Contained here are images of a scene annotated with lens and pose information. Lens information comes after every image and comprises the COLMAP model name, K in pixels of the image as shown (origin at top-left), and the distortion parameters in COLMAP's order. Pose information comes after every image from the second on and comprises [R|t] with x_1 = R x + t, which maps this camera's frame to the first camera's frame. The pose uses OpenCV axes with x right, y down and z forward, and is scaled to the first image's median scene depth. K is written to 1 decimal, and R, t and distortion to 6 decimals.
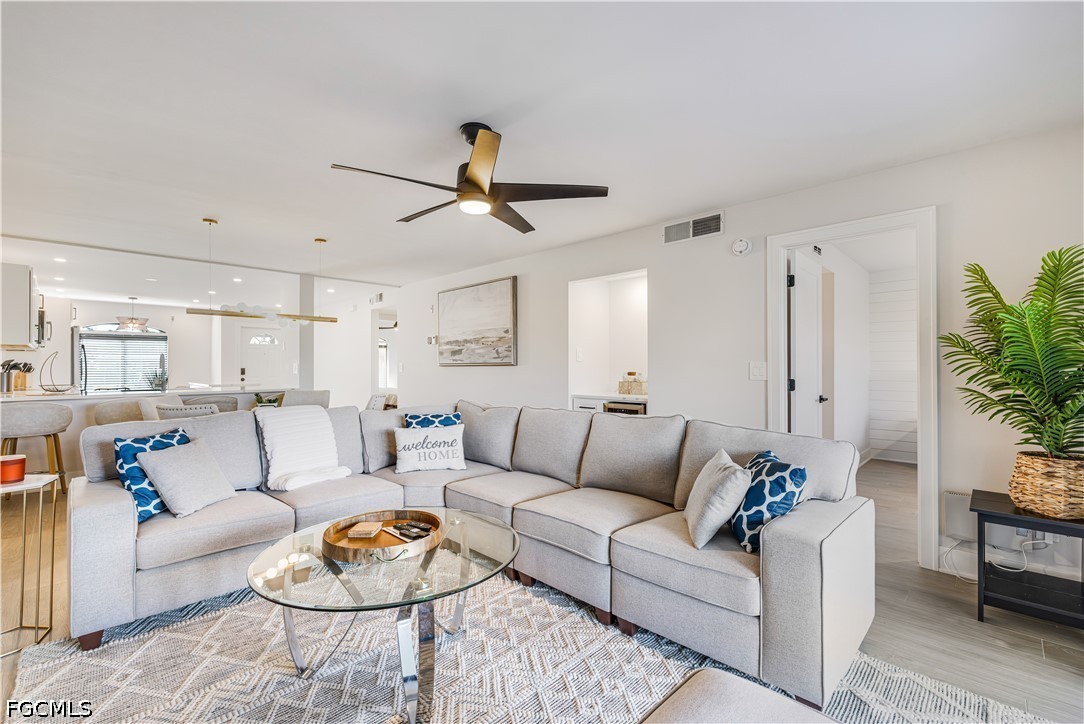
lens RADIAL K [[469.2, 0, 542.0], [0, 469.2, 362.0], [0, 0, 1]] dist [-0.001333, -0.000598]
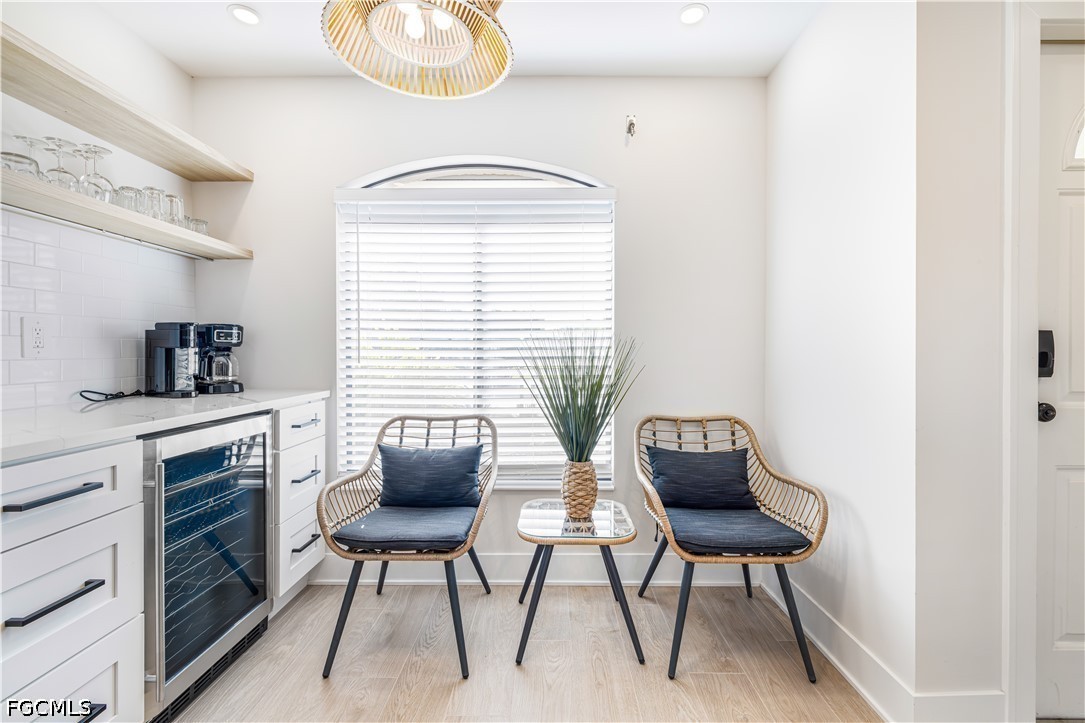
lens RADIAL K [[472.9, 0, 548.8], [0, 472.9, 355.6], [0, 0, 1]] dist [0.001758, 0.000192]
pose [[0.696718, 0.008500, -0.717295, -1.829012], [0.004112, 0.999866, 0.015843, 0.052005], [0.717333, -0.013987, 0.696590, 2.279660]]
